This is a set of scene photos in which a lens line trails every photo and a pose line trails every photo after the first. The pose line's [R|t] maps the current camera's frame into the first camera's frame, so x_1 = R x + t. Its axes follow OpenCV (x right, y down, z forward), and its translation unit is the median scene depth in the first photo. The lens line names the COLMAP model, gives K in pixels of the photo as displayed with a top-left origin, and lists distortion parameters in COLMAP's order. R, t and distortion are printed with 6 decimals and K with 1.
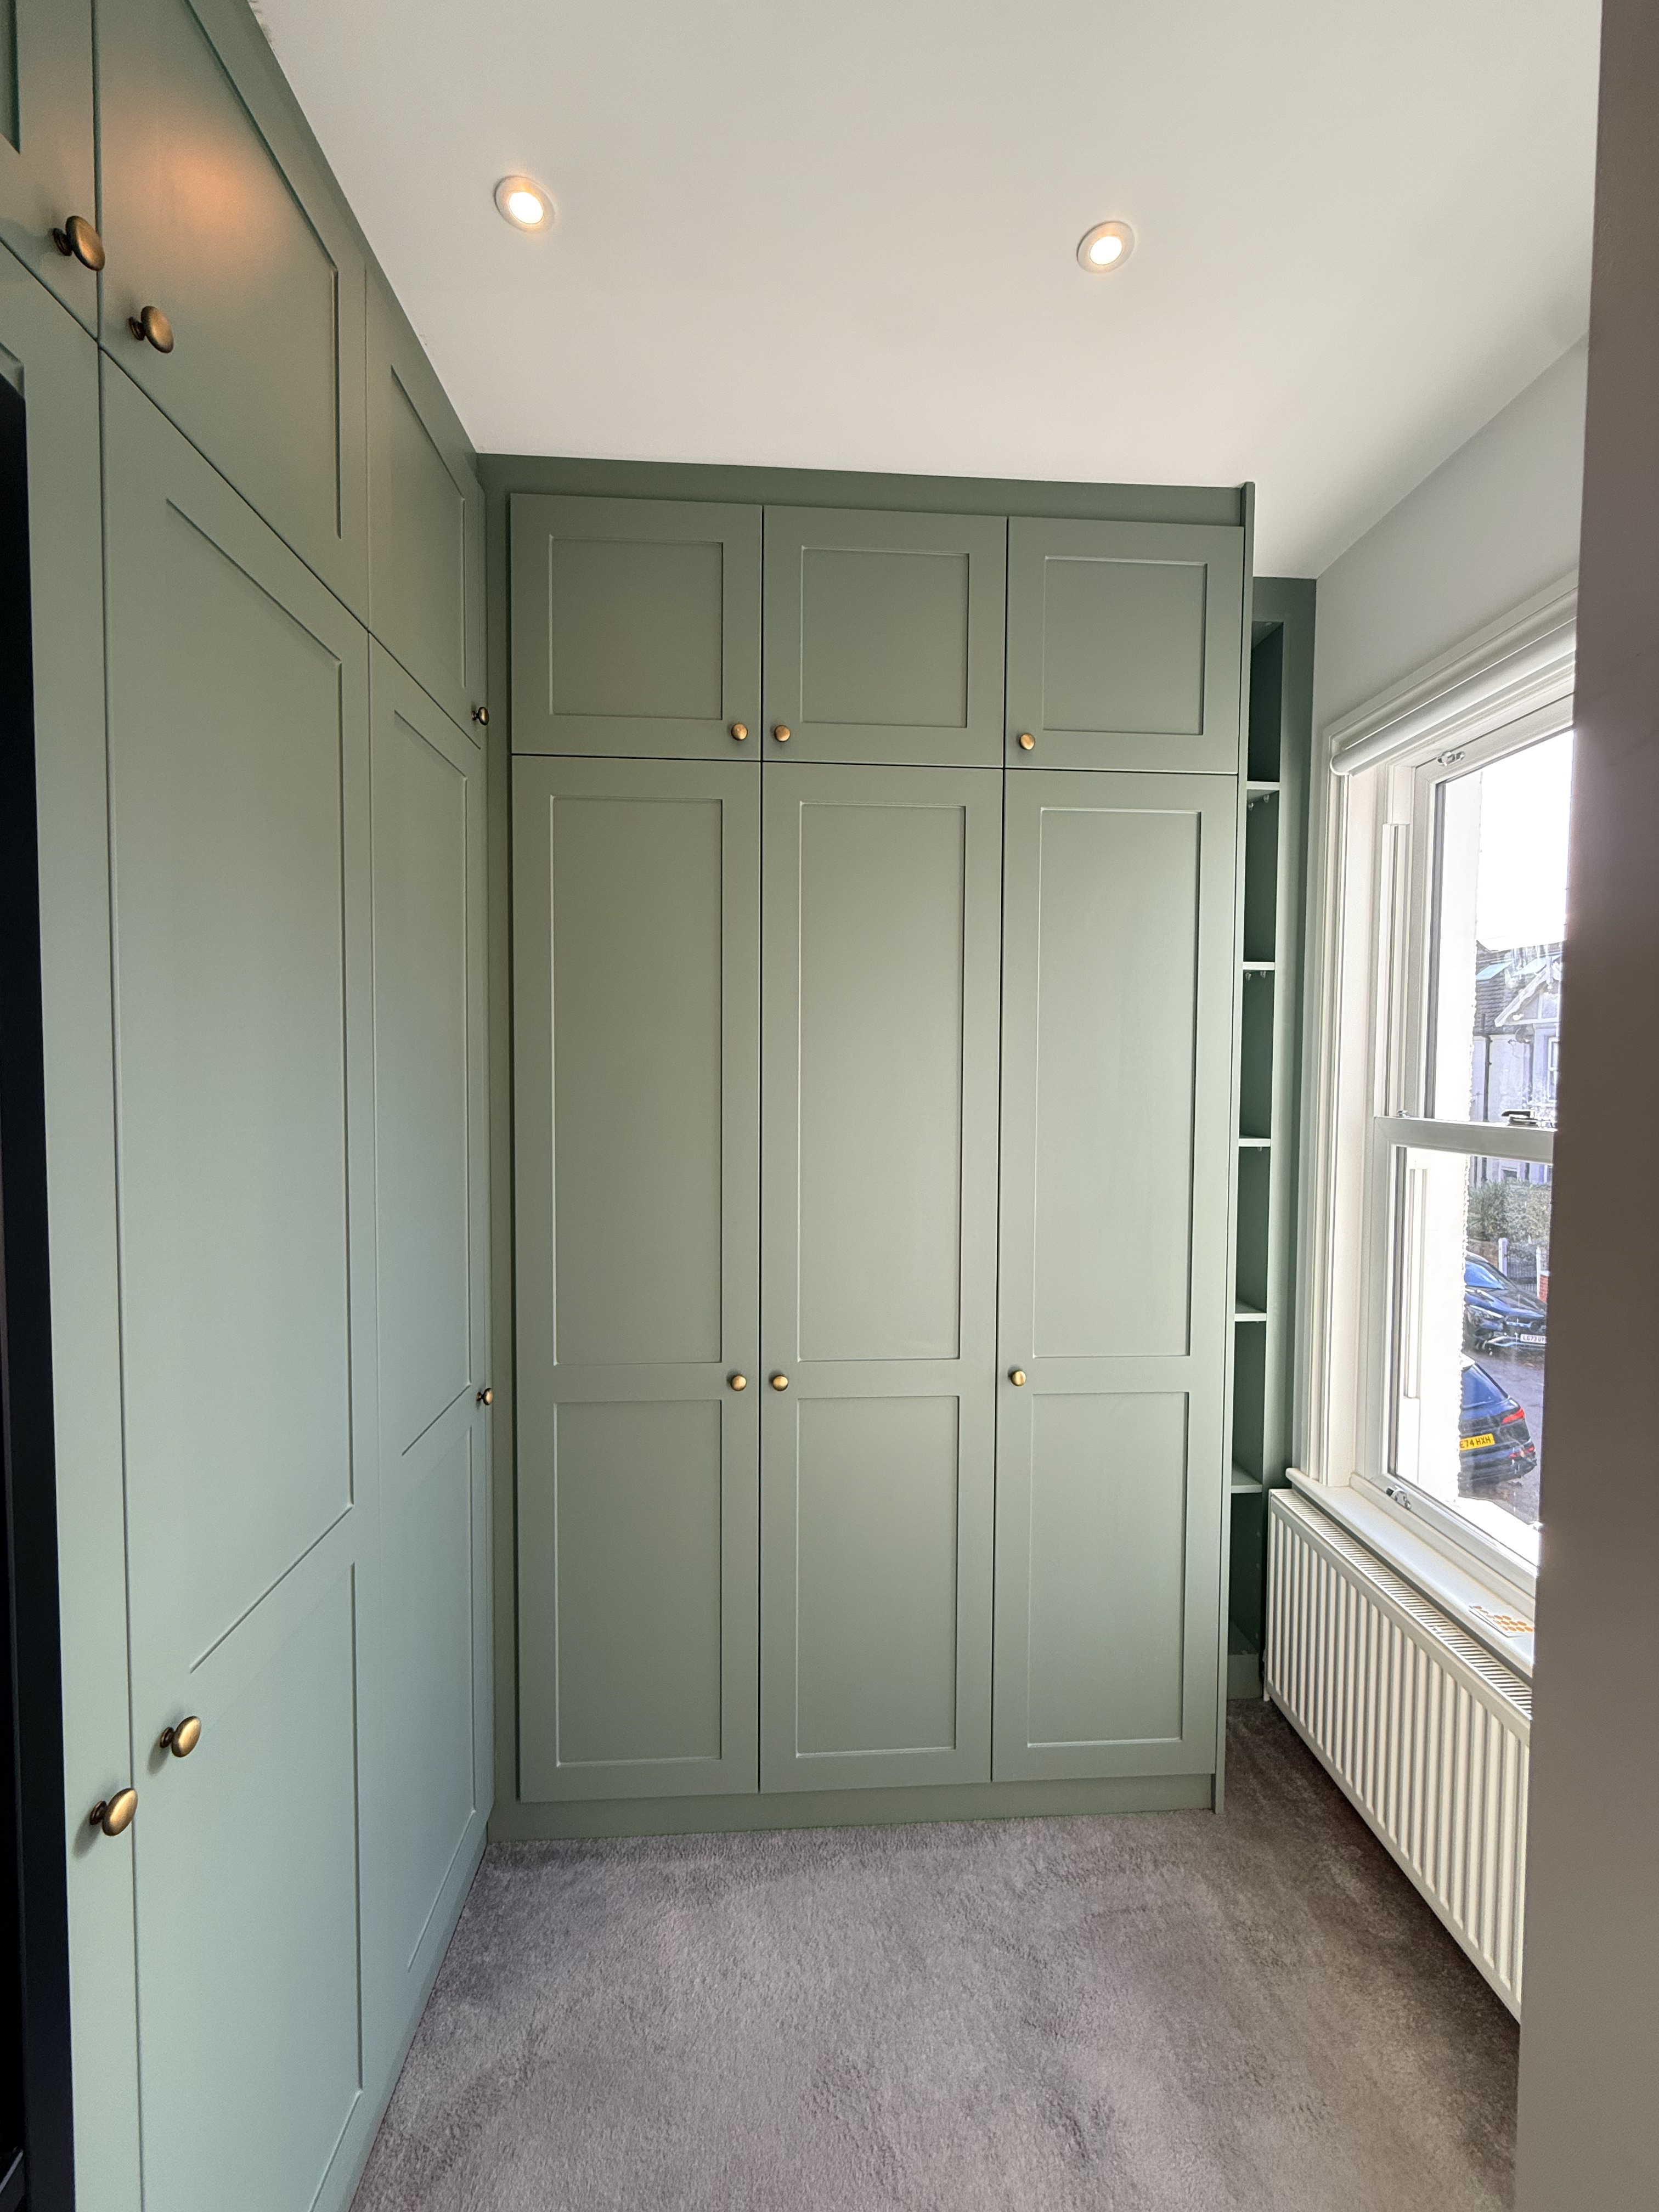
lens RADIAL K [[886.8, 0, 840.4], [0, 886.8, 1111.5], [0, 0, 1]] dist [-0.001973, -0.000086]
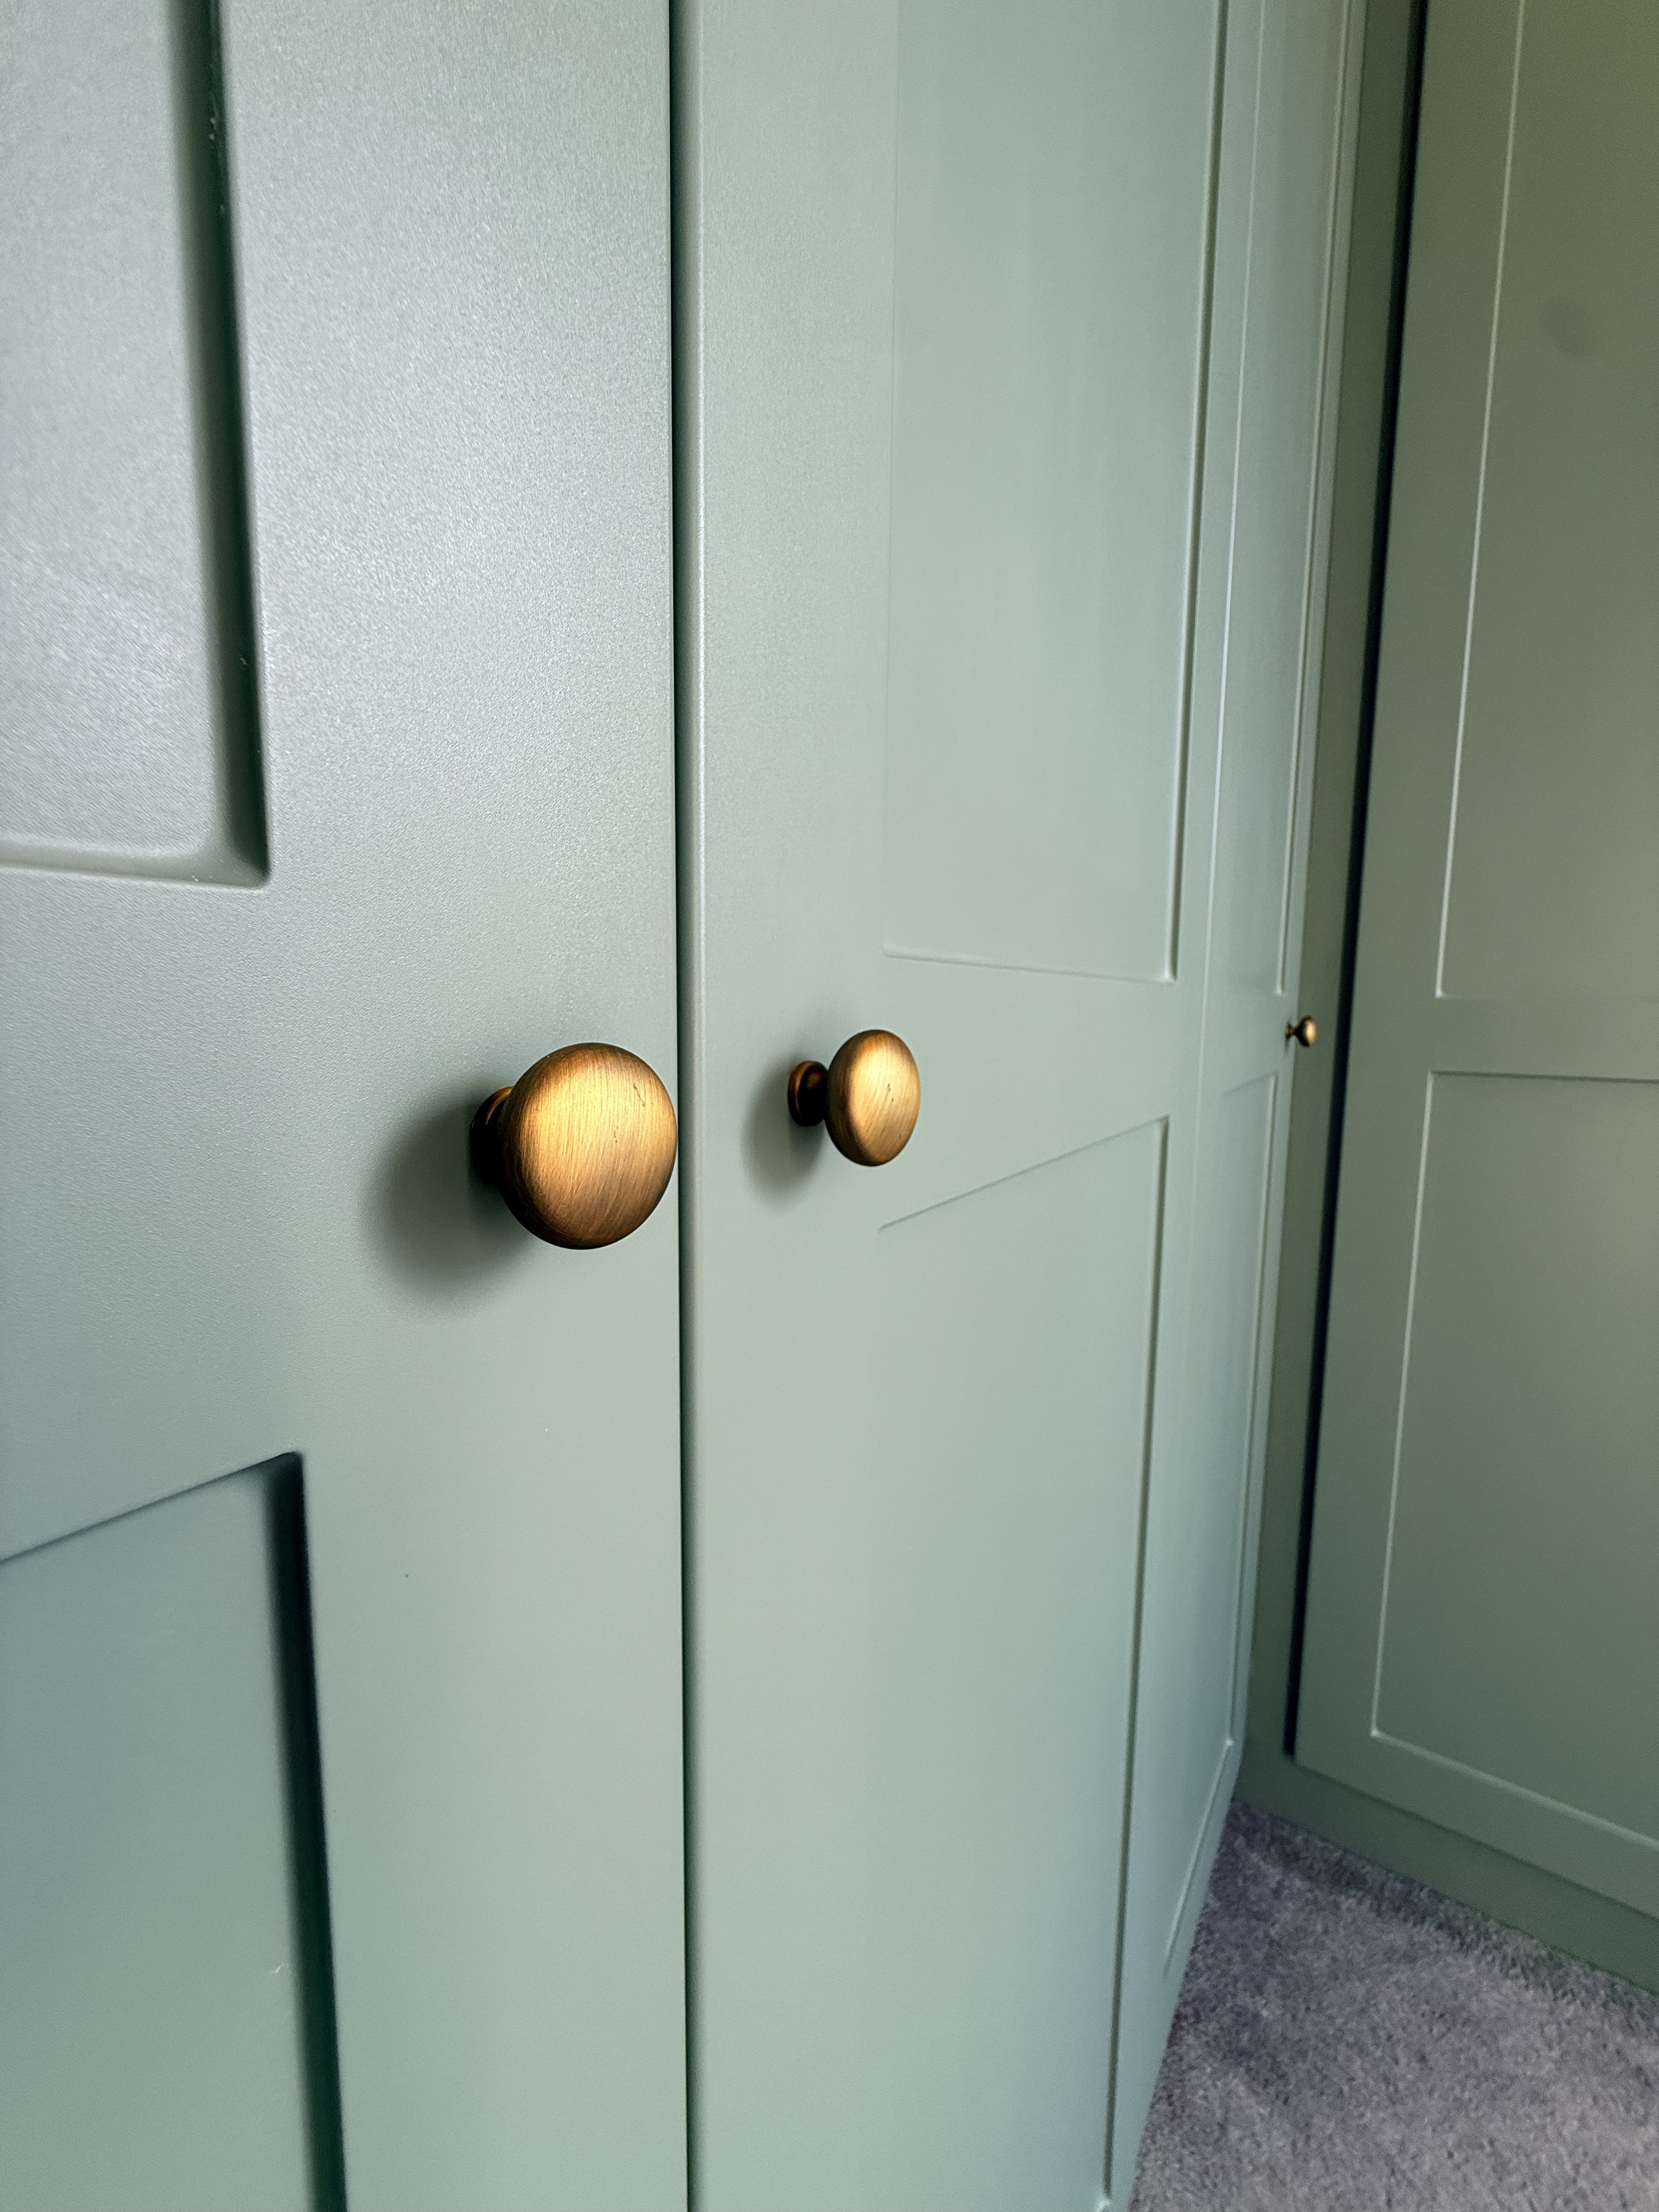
lens RADIAL K [[886.8, 0, 835.6], [0, 886.8, 1098.9], [0, 0, 1]] dist [-0.001973, -0.000086]
pose [[0.792441, 0.058103, -0.607174, -0.284950], [-0.025287, 0.997726, 0.062473, 0.324358], [0.609424, -0.034153, 0.792109, 0.378080]]
